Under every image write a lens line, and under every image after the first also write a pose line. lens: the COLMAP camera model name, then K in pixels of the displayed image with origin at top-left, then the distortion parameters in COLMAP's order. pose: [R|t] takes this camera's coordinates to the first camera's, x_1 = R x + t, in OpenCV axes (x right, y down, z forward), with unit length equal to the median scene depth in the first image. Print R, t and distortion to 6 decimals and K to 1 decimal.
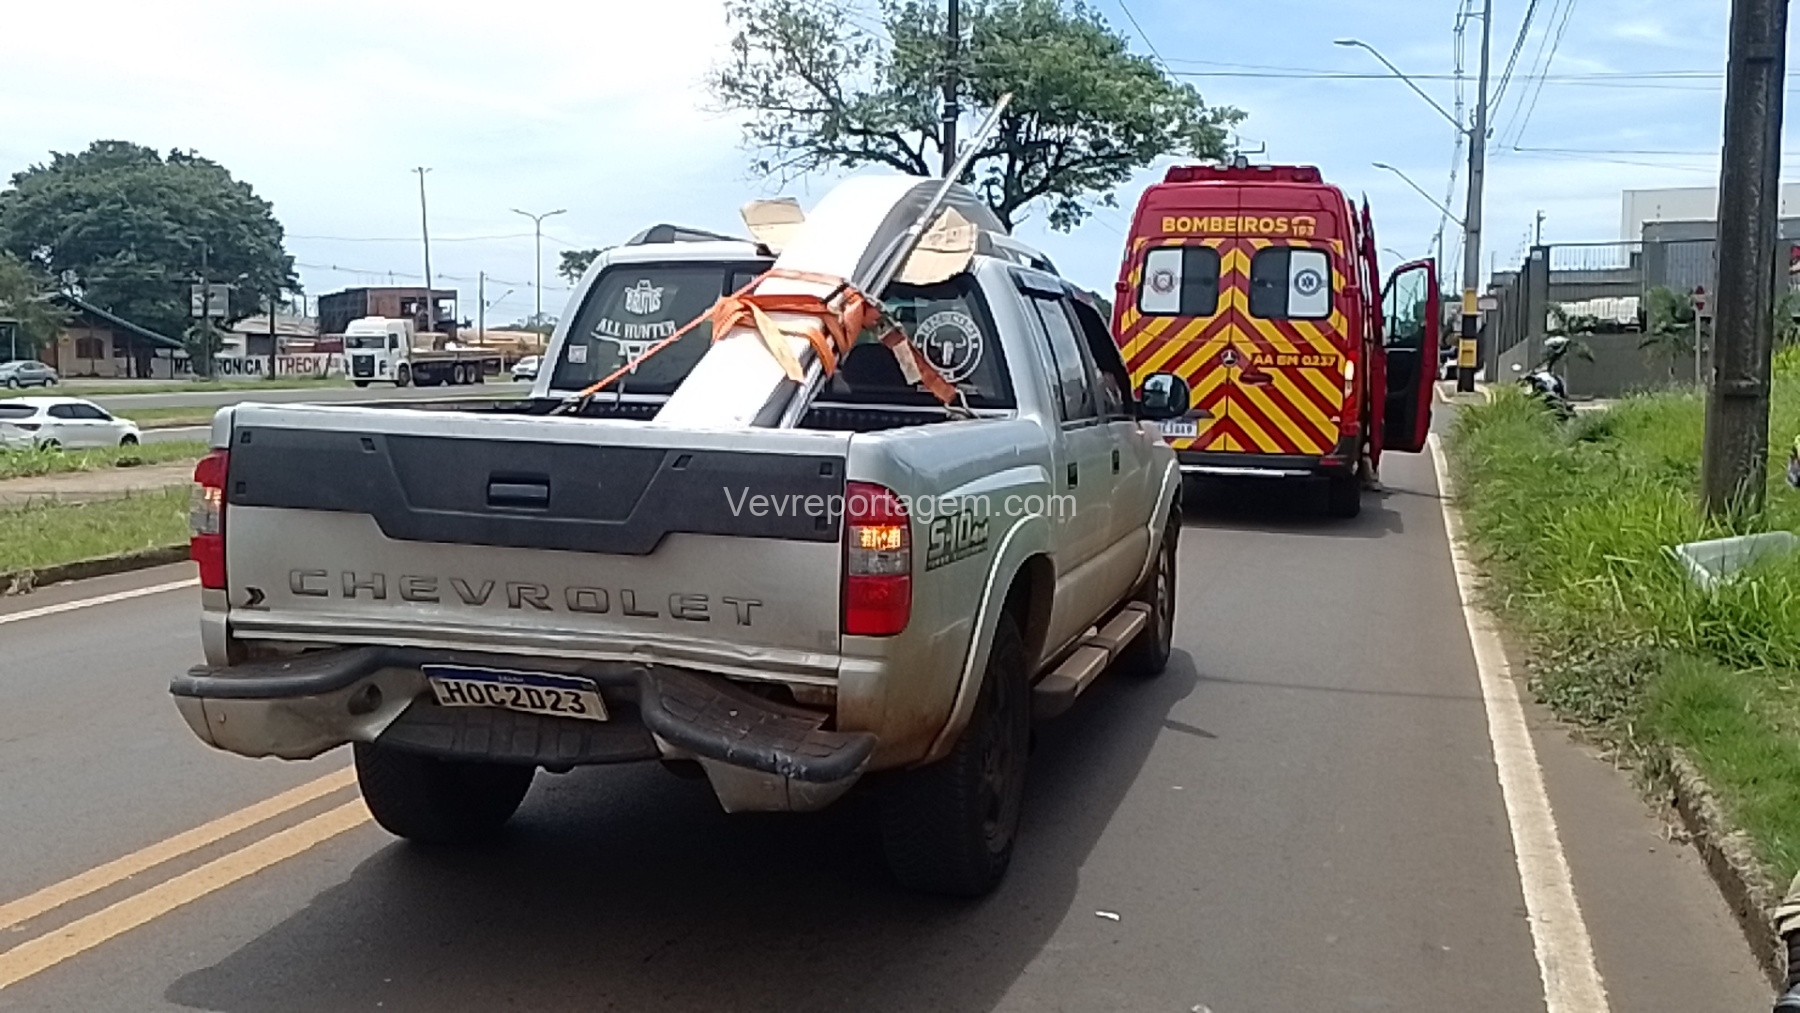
lens RADIAL K [[1789.8, 0, 900.0], [0, 1789.8, 506.5], [0, 0, 1]] dist [0.126027, -0.262018]
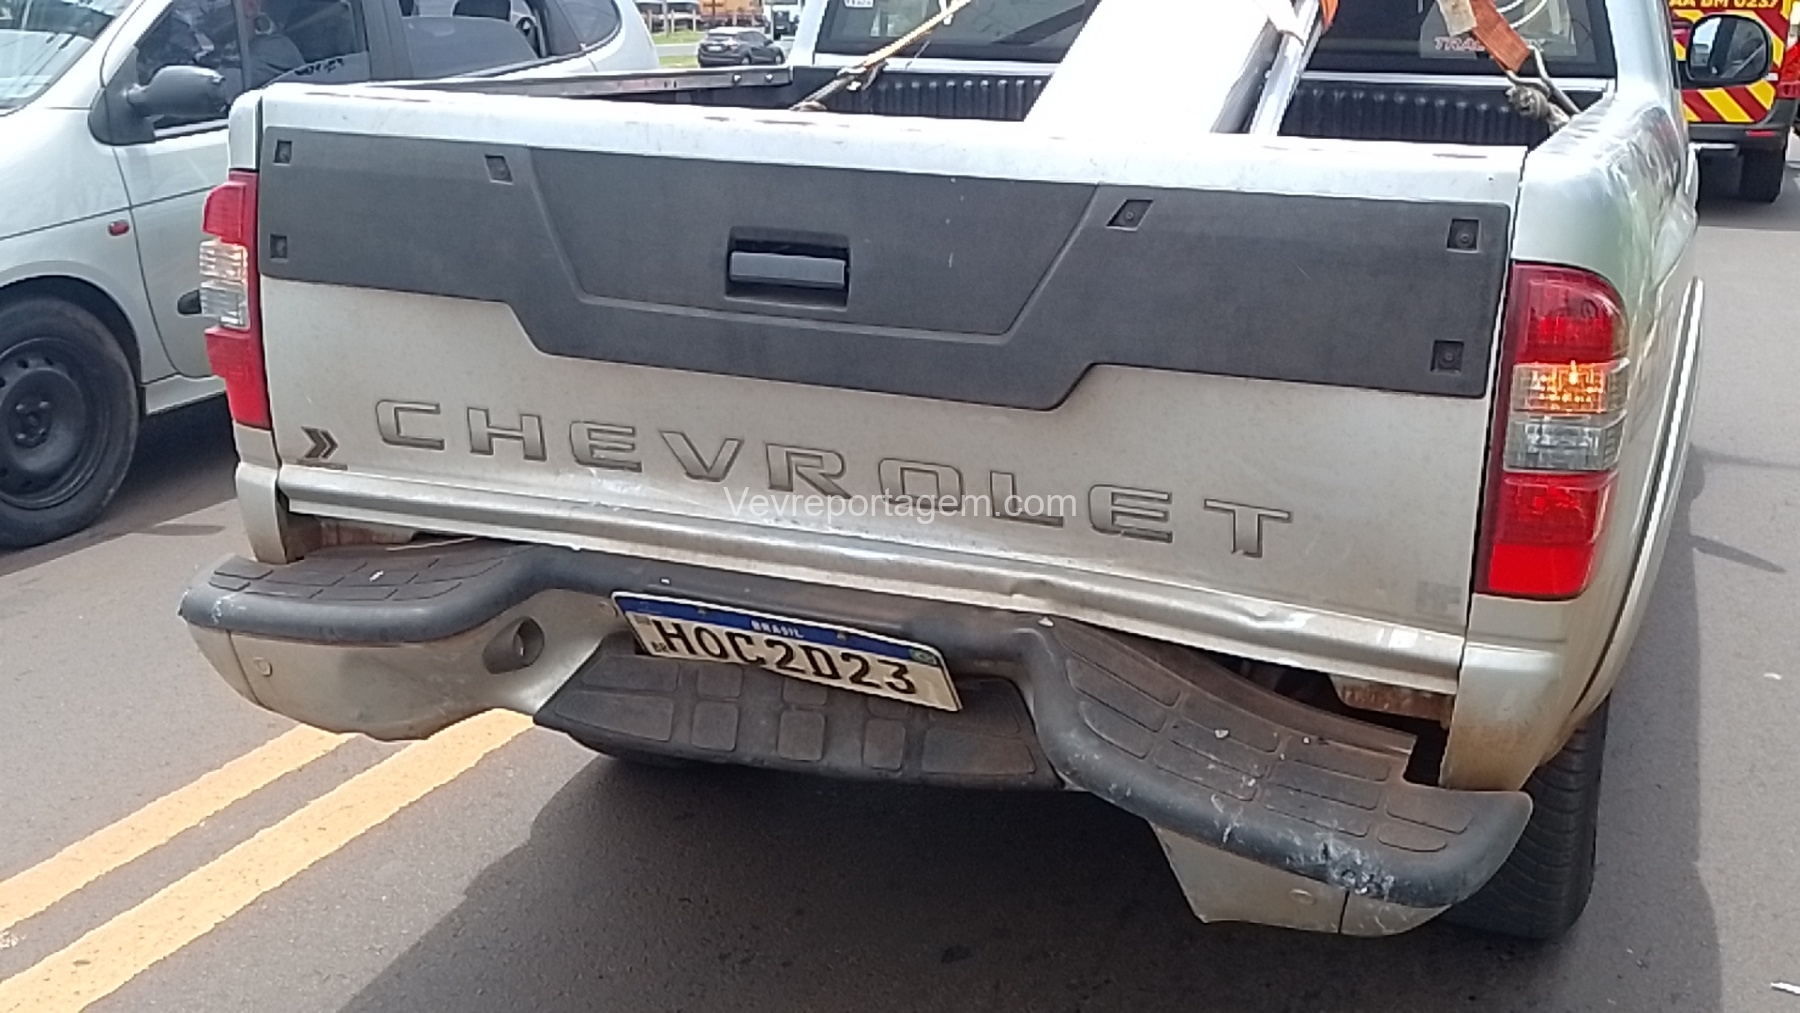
lens RADIAL K [[1813.9, 0, 900.0], [0, 1813.9, 506.5], [0, 0, 1]] dist [0.120721, -0.238241]
pose [[0.991649, 0.024733, -0.126571, -0.112527], [-0.001419, 0.983471, 0.181060, -0.034125], [0.128957, -0.179368, 0.975293, 0.488124]]
